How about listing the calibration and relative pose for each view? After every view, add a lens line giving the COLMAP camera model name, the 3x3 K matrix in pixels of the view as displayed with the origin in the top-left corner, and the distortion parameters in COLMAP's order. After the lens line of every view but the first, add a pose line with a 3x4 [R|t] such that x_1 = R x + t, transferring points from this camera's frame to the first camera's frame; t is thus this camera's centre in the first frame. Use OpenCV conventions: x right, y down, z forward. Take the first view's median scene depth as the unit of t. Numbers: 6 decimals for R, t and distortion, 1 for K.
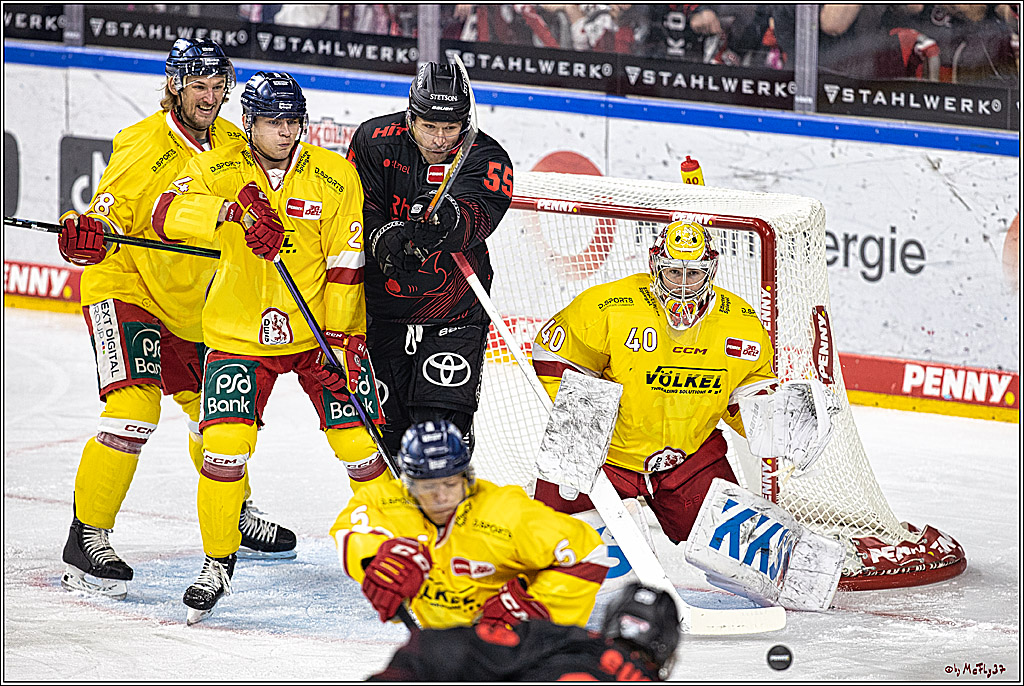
lens RADIAL K [[6711.9, 0, 512.0], [0, 6711.9, 343.5], [0, 0, 1]] dist [-0.496039, 15.696320]
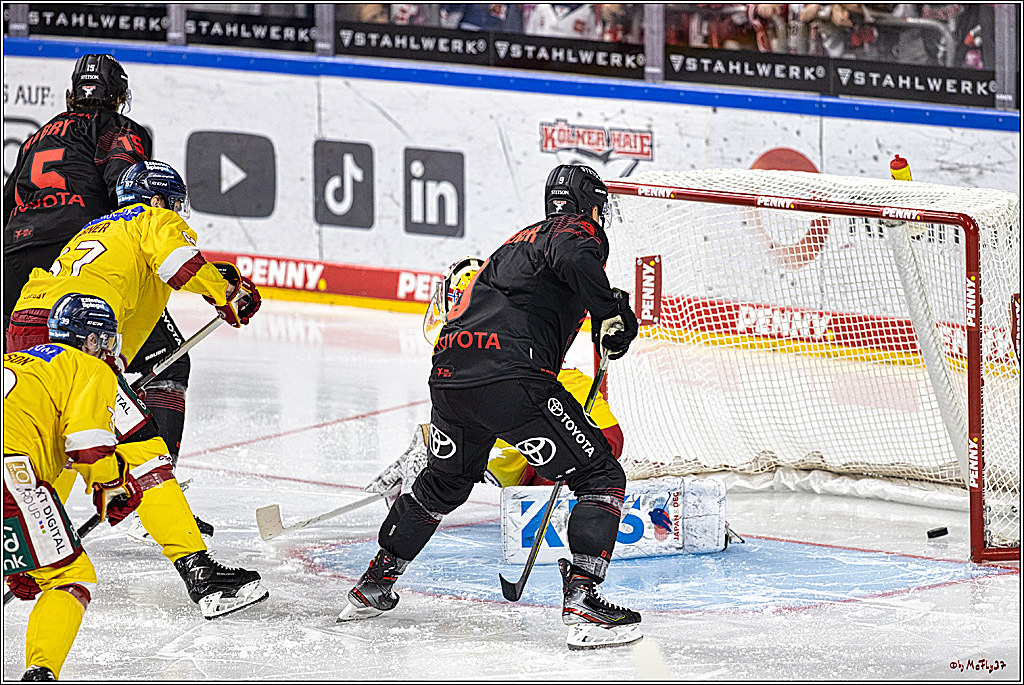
lens RADIAL K [[6332.3, 0, 511.4], [0, 6332.3, 342.7], [0, 0, 1]] dist [-0.096231, -8.364532]
pose [[0.999296, -0.012172, -0.035496, 0.000130], [0.012227, 0.999924, 0.001339, 0.000651], [0.035477, -0.001772, 0.999369, -0.016431]]
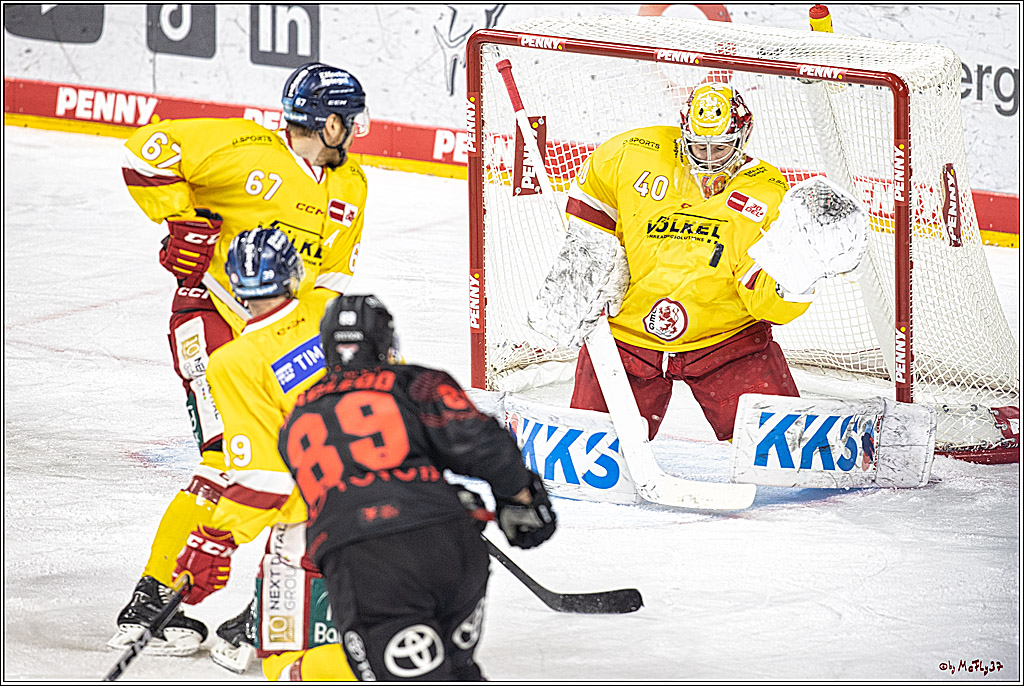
lens RADIAL K [[6111.8, 0, 512.4], [0, 6111.8, 342.9], [0, 0, 1]] dist [0.100566, -1.276436]
pose [[0.999933, 0.006854, -0.009357, -0.007101], [-0.006592, 0.999591, 0.027817, -0.000590], [0.009544, -0.027754, 0.999569, 0.126985]]
